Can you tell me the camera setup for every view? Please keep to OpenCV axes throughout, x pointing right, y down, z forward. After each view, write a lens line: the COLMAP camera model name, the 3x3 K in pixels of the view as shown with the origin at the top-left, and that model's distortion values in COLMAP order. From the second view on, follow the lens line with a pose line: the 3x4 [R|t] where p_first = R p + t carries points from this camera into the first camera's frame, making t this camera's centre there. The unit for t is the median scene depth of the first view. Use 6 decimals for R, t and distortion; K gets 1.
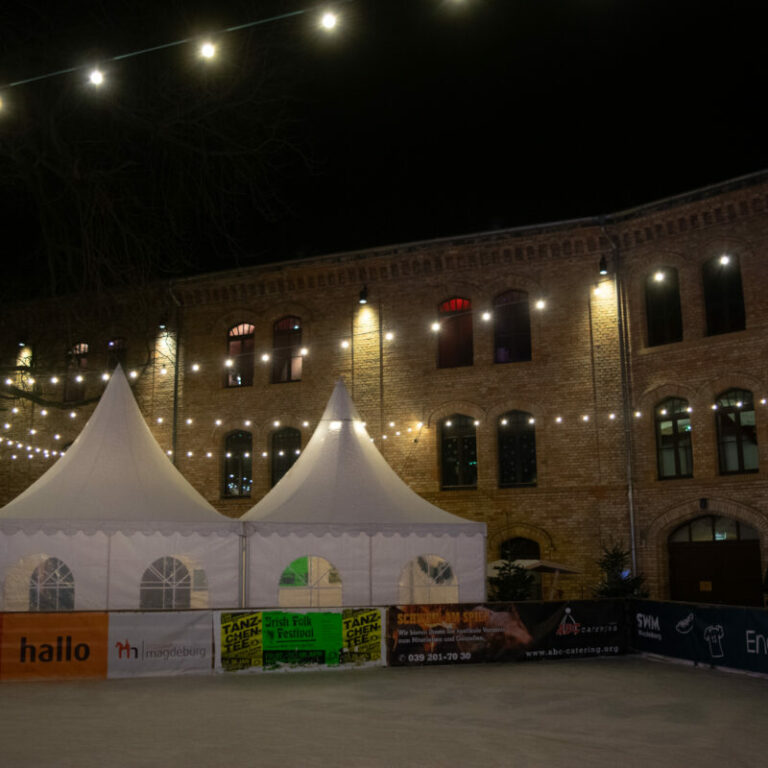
lens RADIAL K [[905.1, 0, 384.0], [0, 905.1, 384.0], [0, 0, 1]] dist [-0.100845, 0.033476]
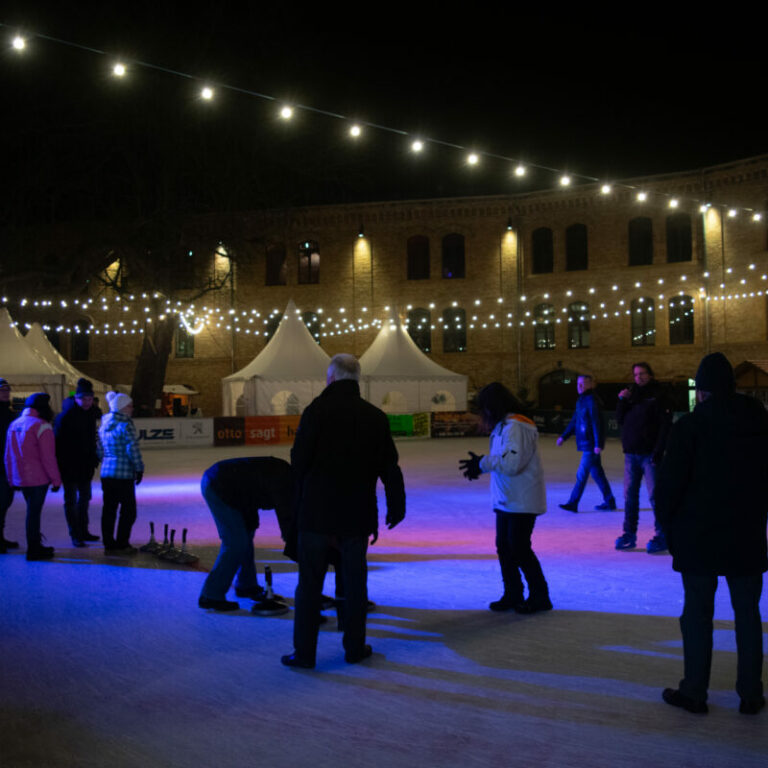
lens RADIAL K [[905.1, 0, 384.0], [0, 905.1, 384.0], [0, 0, 1]] dist [-0.100845, 0.033476]
pose [[0.985493, -0.000240, 0.169715, -0.298858], [-0.029850, 0.984165, 0.174723, -0.132192], [-0.167070, -0.177254, 0.969881, -0.713604]]
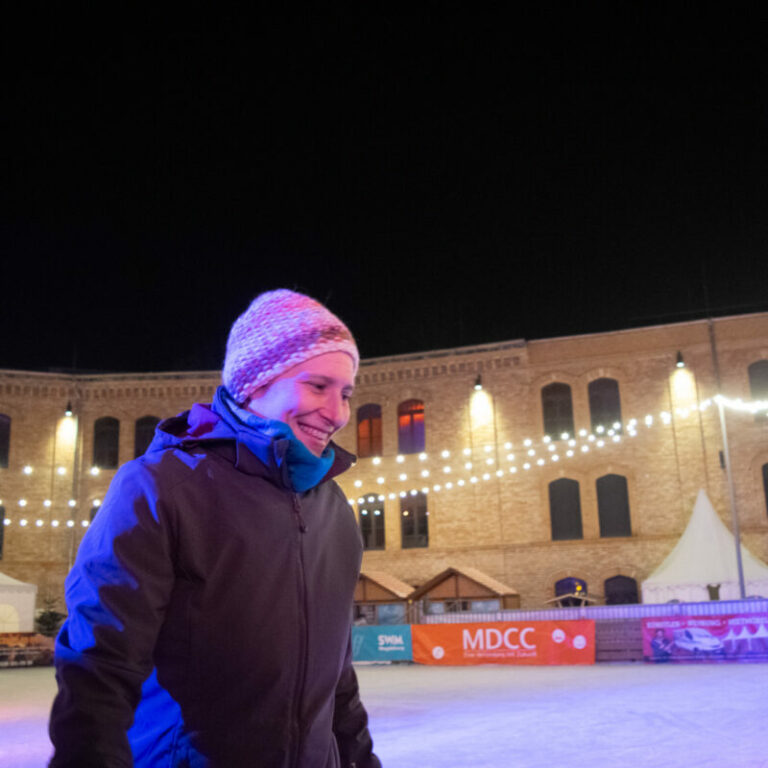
lens RADIAL K [[905.1, 0, 384.0], [0, 905.1, 384.0], [0, 0, 1]] dist [-0.100845, 0.033476]
pose [[0.726779, 0.158919, 0.668234, -0.380783], [-0.108305, 0.987211, -0.116984, -0.061100], [-0.678278, 0.012648, 0.734696, -0.432831]]
